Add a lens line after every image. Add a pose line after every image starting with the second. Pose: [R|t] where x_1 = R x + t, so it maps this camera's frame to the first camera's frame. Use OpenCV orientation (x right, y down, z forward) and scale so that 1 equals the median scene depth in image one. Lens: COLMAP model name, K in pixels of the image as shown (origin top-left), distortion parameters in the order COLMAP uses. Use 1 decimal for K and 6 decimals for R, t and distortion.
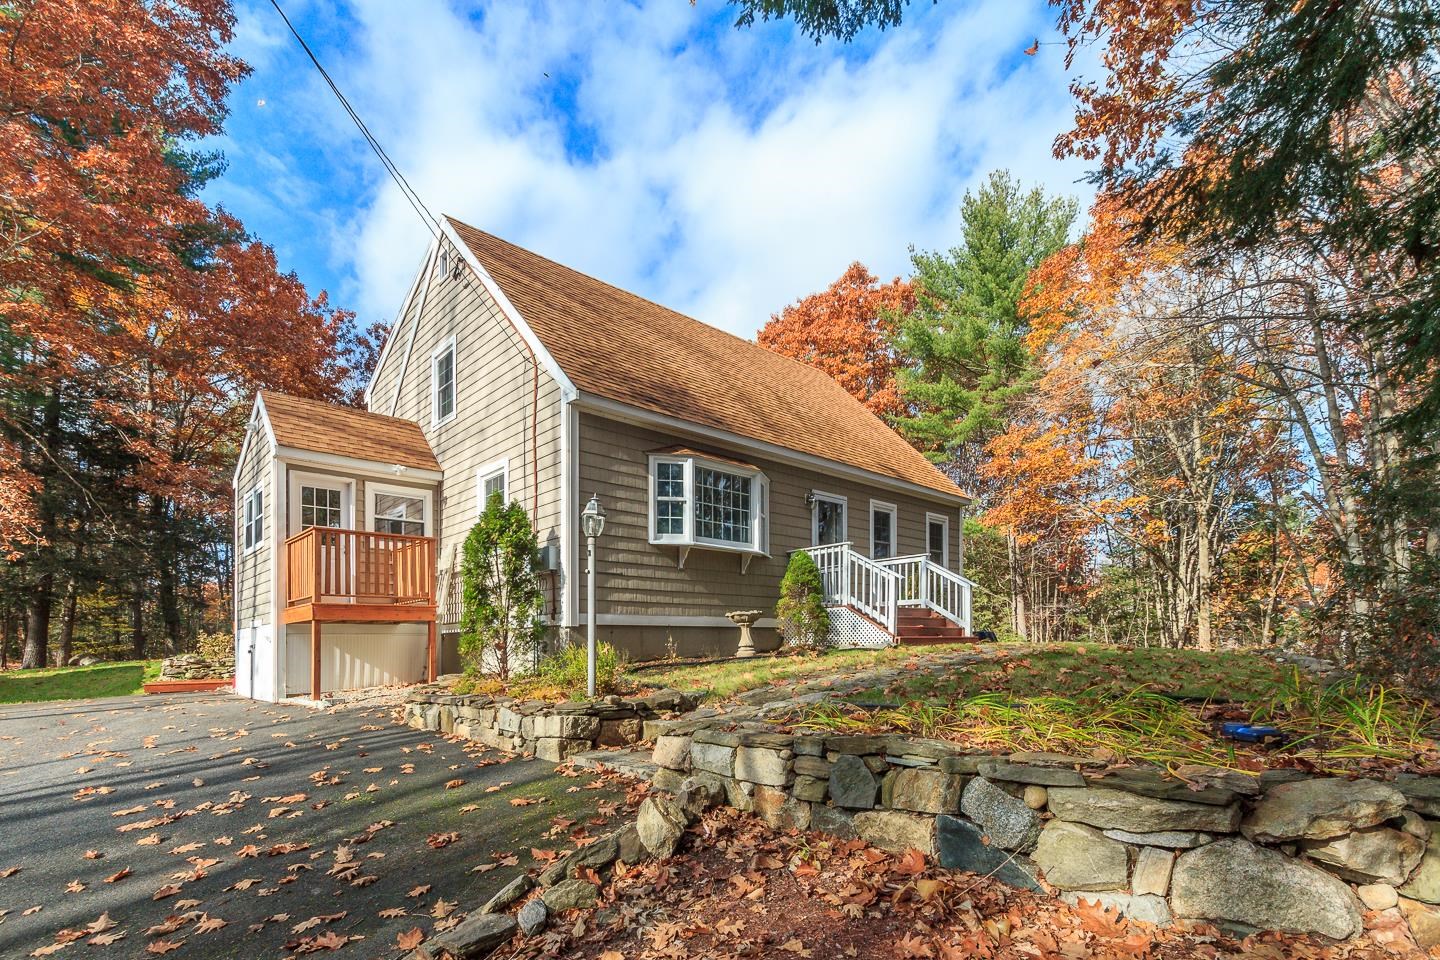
lens RADIAL K [[686.5, 0, 716.1], [0, 686.5, 668.0], [0, 0, 1]] dist [-0.001435, 0.001828]
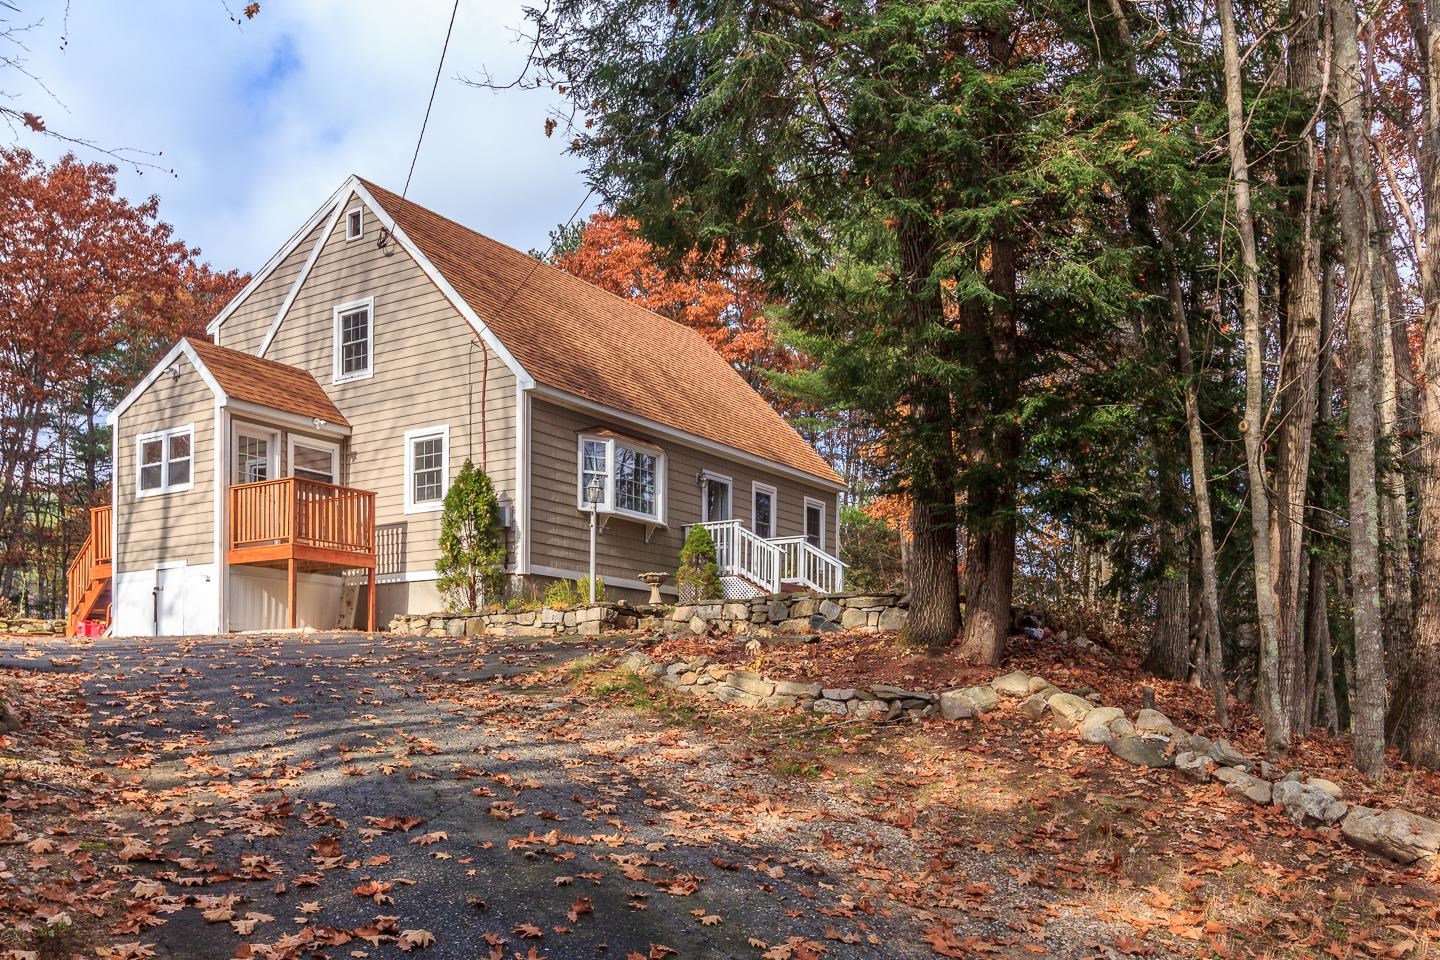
lens RADIAL K [[1232.8, 0, 723.1], [0, 1232.8, 721.1], [0, 0, 1]] dist [-0.005046, -0.006943]
pose [[0.971548, 0.022872, 0.235737, -0.305856], [-0.017433, 0.999532, -0.025132, 0.200941], [-0.236201, 0.020308, 0.971492, -0.965843]]
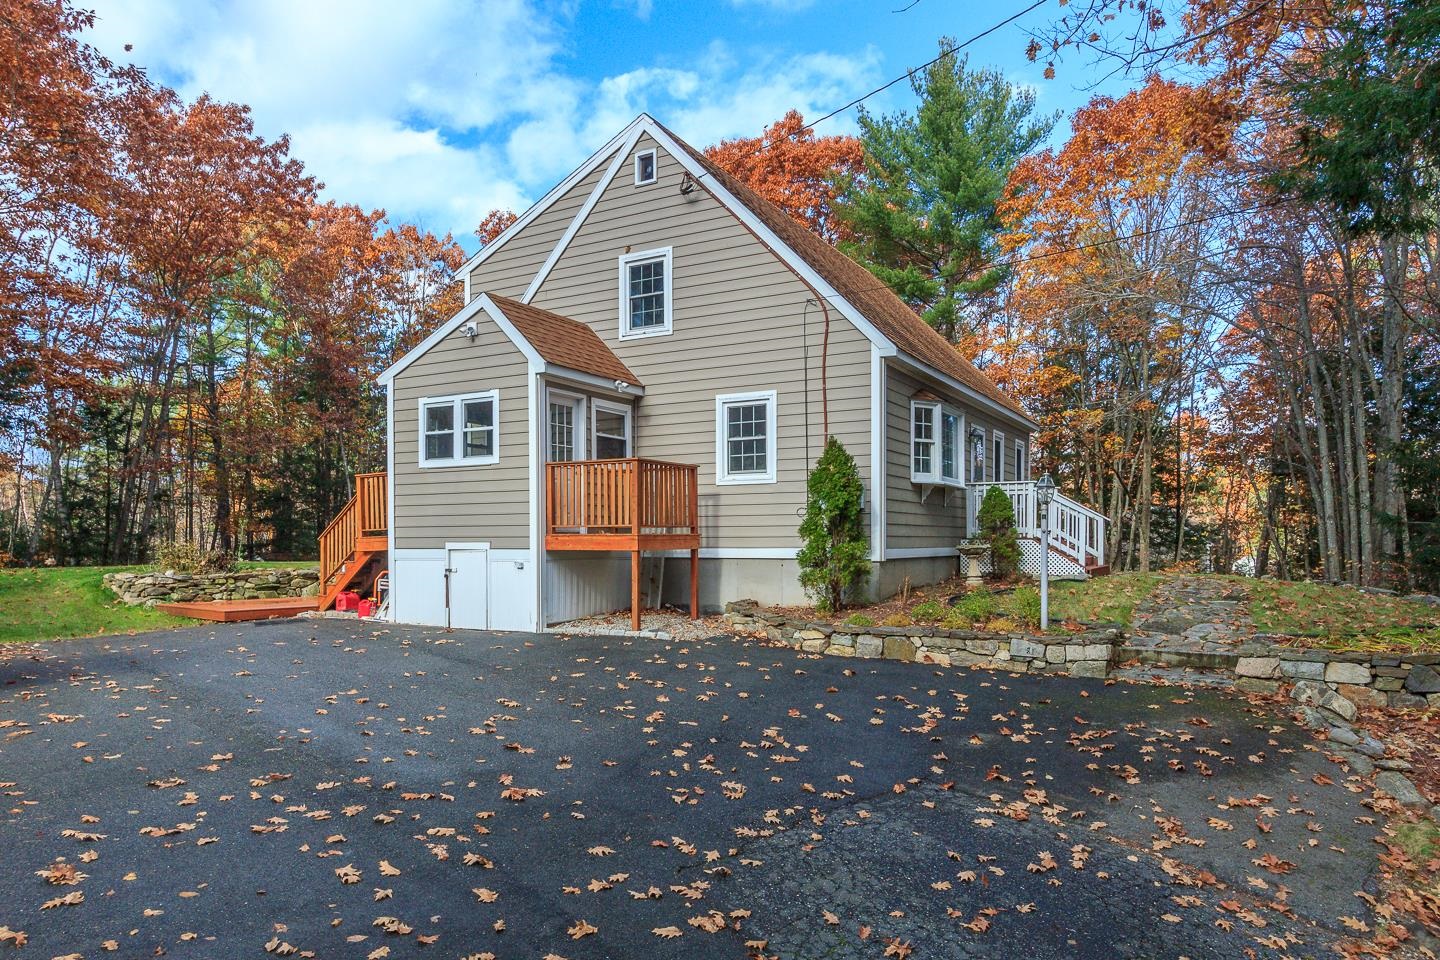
lens RADIAL K [[933.9, 0, 713.8], [0, 933.9, 553.9], [0, 0, 1]] dist [0.001359, 0.006024]
pose [[0.955902, 0.013119, 0.293394, -0.735730], [-0.008203, 0.999805, -0.017979, -0.035603], [-0.293572, 0.014779, 0.955823, -0.276130]]
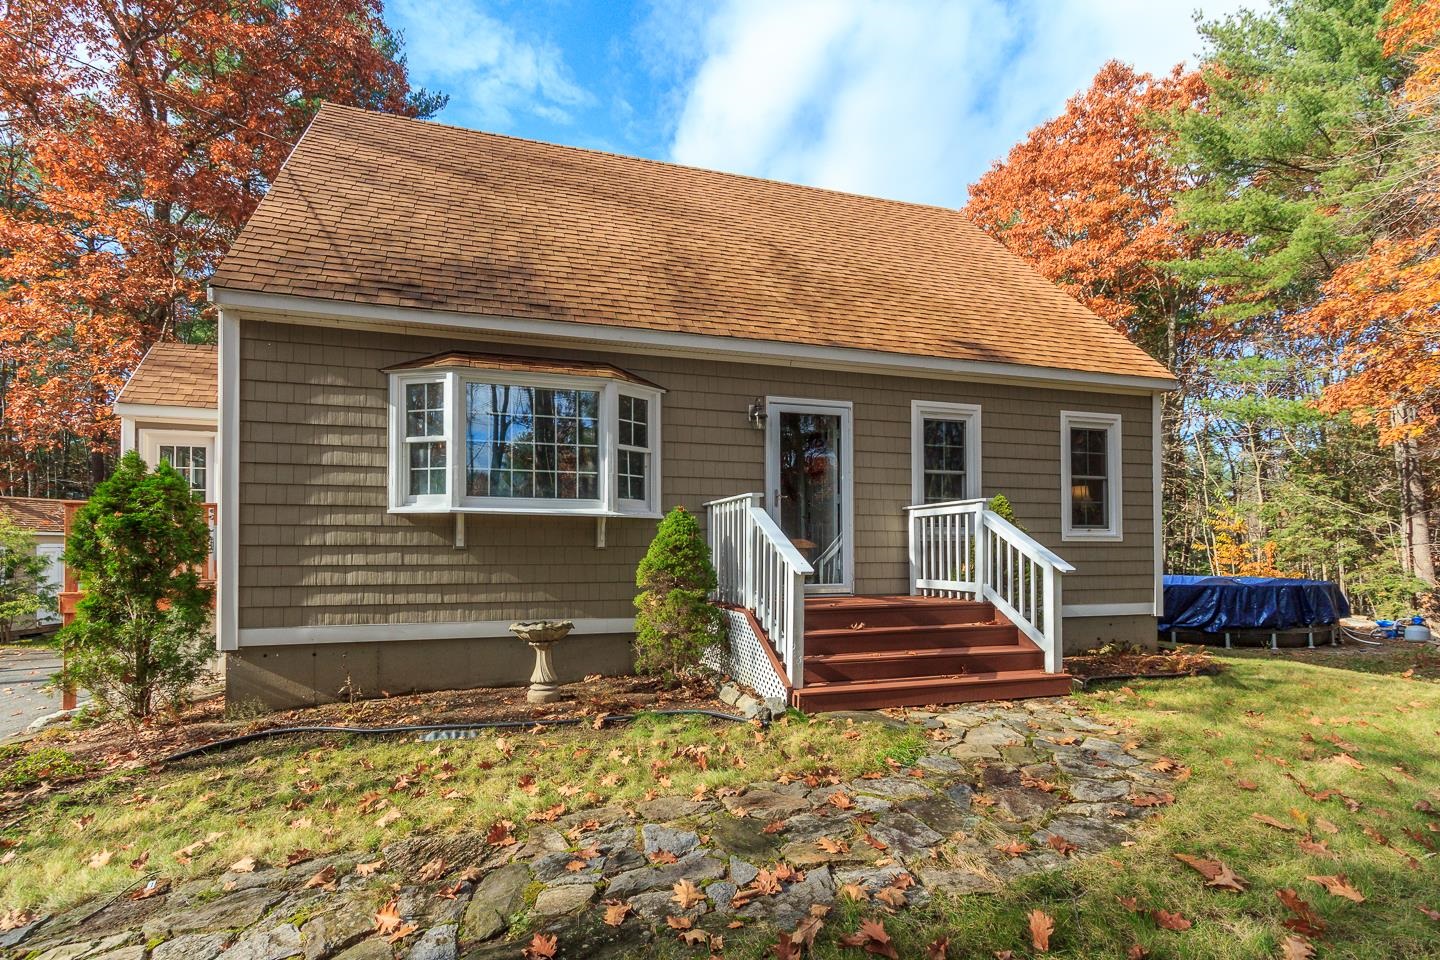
lens RADIAL K [[658.5, 0, 733.7], [0, 658.5, 545.0], [0, 0, 1]] dist [0.001442, -0.001195]
pose [[0.897304, 0.015418, -0.441143, 0.409258], [-0.027192, 0.999422, -0.020379, -0.132618], [0.440574, 0.030281, 0.897205, 0.535505]]
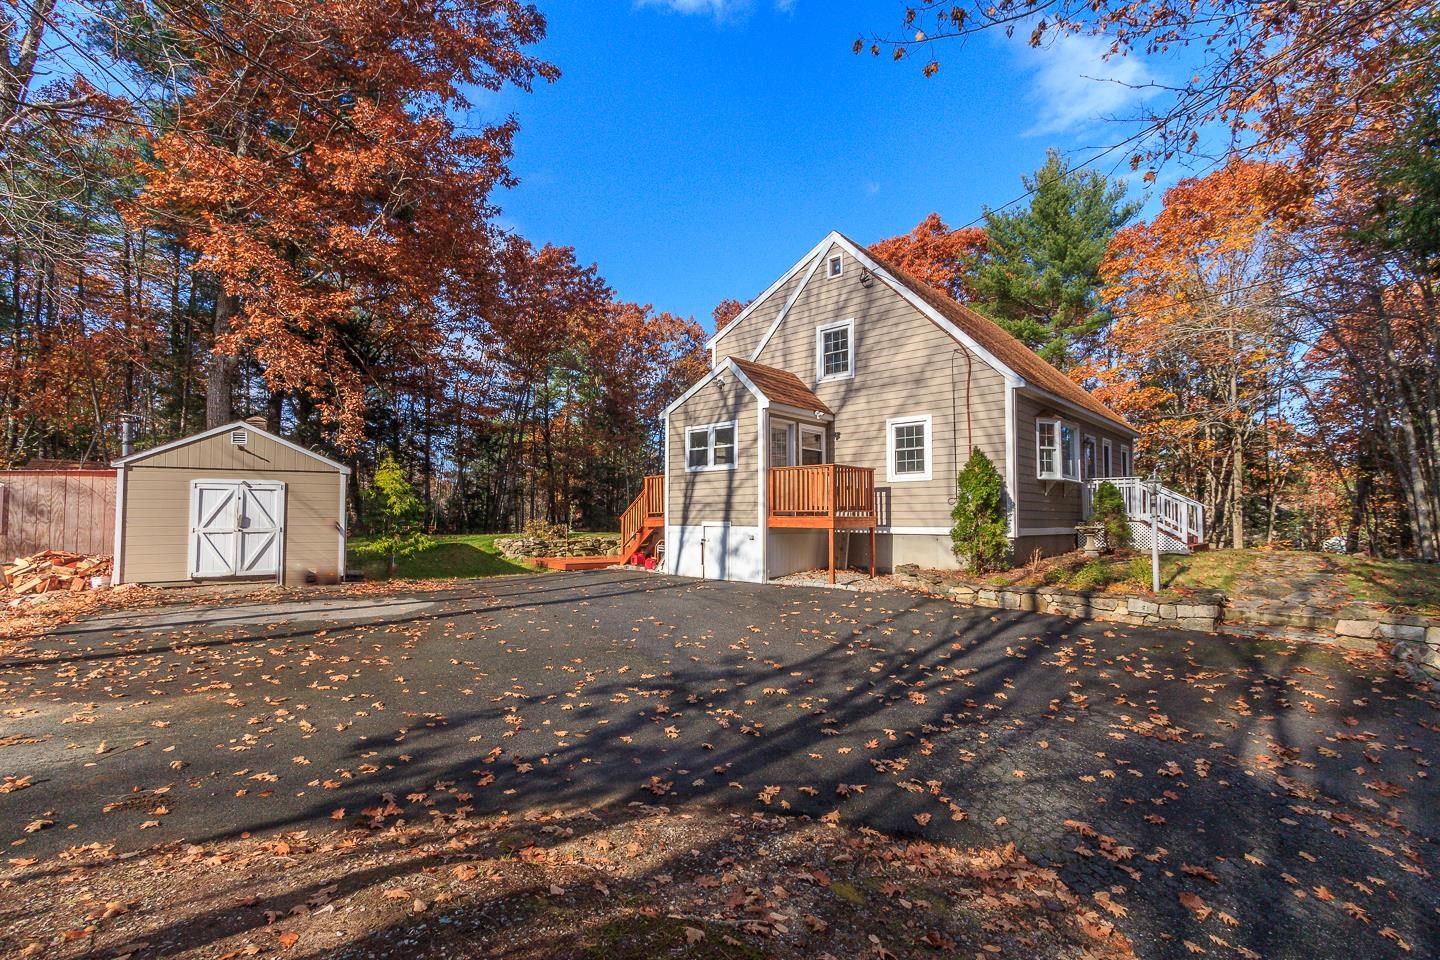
lens RADIAL K [[658.5, 0, 705.9], [0, 658.5, 490.6], [0, 0, 1]] dist [0.001442, -0.001195]
pose [[0.998261, 0.026205, 0.052808, -0.777289], [-0.022307, 0.997076, -0.073090, -0.035166], [-0.054569, 0.071785, 0.995926, -0.307260]]
